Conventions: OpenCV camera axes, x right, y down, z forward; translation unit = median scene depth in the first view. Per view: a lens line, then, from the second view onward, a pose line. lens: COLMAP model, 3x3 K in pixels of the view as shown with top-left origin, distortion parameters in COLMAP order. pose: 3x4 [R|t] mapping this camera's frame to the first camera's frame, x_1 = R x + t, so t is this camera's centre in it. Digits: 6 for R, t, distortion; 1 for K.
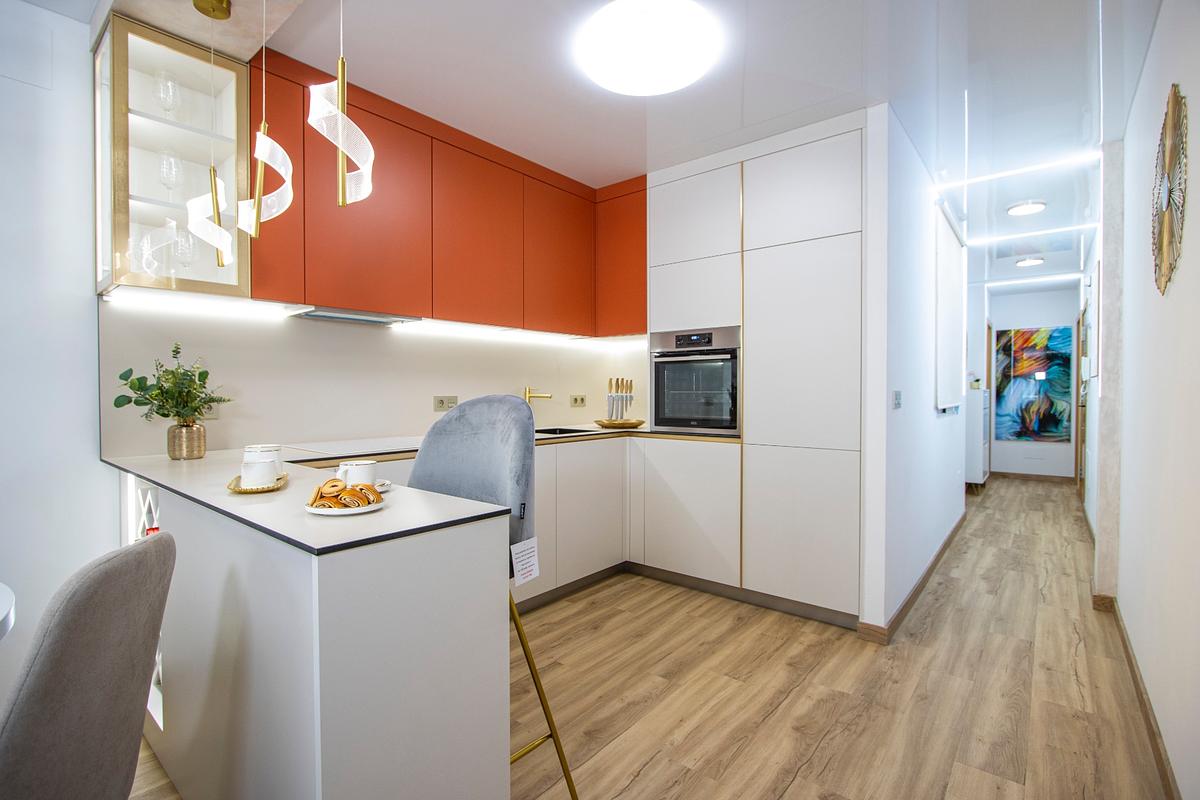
lens RADIAL K [[558.1, 0, 588.2], [0, 558.1, 399.3], [0, 0, 1]] dist [-0.016189, 0.000286]
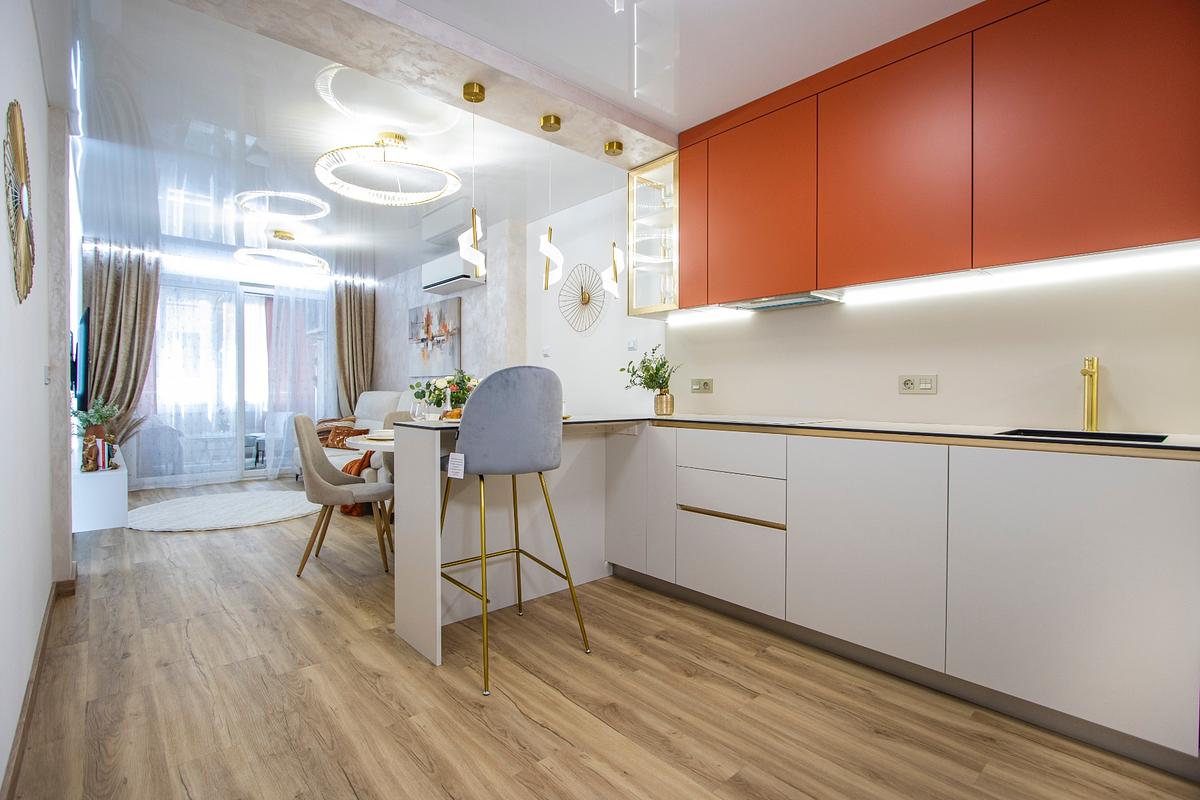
lens RADIAL K [[558.1, 0, 588.2], [0, 558.1, 399.3], [0, 0, 1]] dist [-0.016189, 0.000286]
pose [[-0.147441, 0.020055, -0.988868, 0.749430], [-0.014960, 0.999635, 0.022504, 0.022803], [0.988958, 0.018111, -0.147087, 0.833701]]
